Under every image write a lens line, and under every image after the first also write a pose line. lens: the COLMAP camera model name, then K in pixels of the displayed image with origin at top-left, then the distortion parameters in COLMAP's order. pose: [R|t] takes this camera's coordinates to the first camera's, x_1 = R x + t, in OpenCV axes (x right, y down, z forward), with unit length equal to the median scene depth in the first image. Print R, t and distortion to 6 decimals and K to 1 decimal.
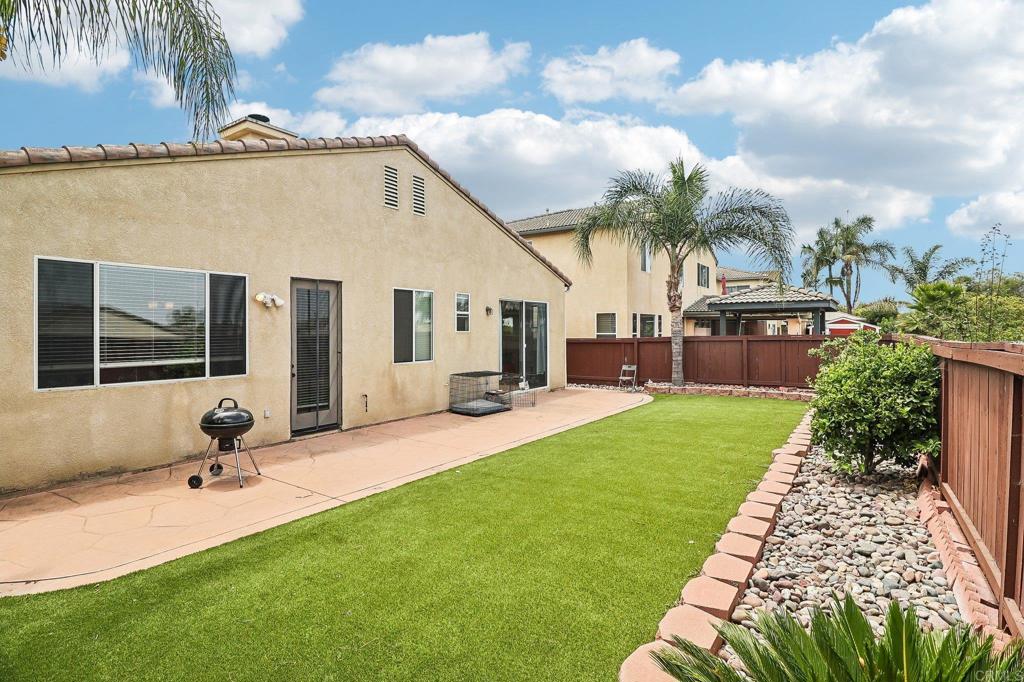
lens RADIAL K [[505.5, 0, 511.3], [0, 505.5, 330.6], [0, 0, 1]] dist [-0.001660, -0.012576]
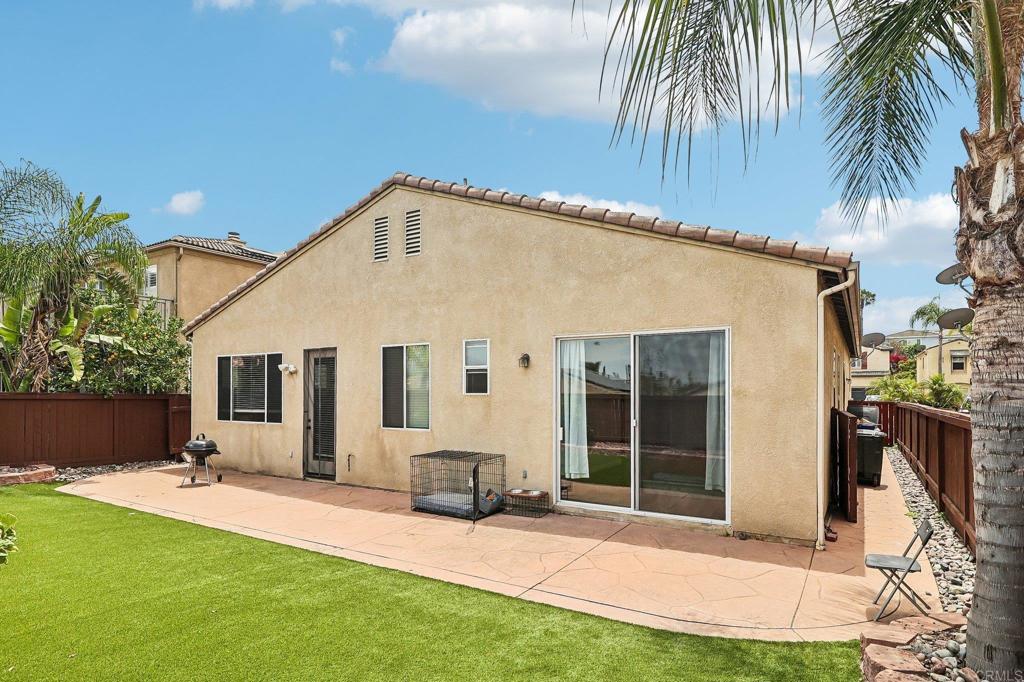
lens RADIAL K [[560.6, 0, 513.5], [0, 560.6, 388.2], [0, 0, 1]] dist [0.001387, -0.000773]
pose [[0.054459, -0.000365, -0.998516, 0.902036], [0.002869, 0.999996, -0.000209, -0.007323], [0.998512, -0.002853, 0.054460, 1.318777]]
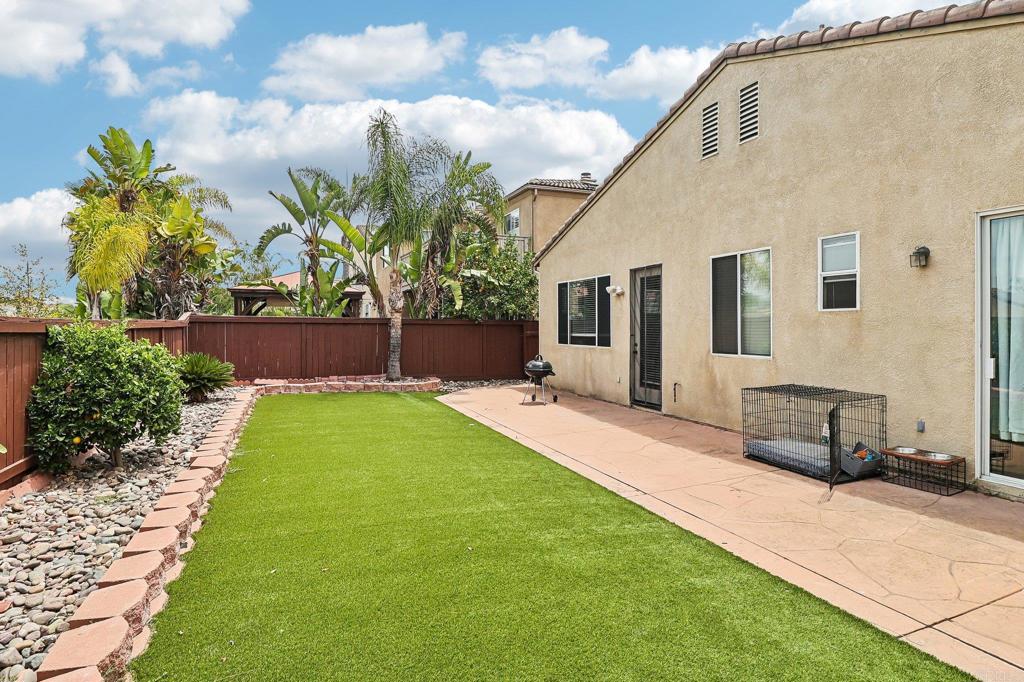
lens RADIAL K [[542.5, 0, 515.6], [0, 542.5, 328.5], [0, 0, 1]] dist [0.001671, -0.009638]
pose [[-0.540536, 0.012190, -0.841232, 0.717000], [0.009717, 0.999919, 0.008246, 0.017920], [0.841265, -0.003717, -0.540611, 1.334970]]
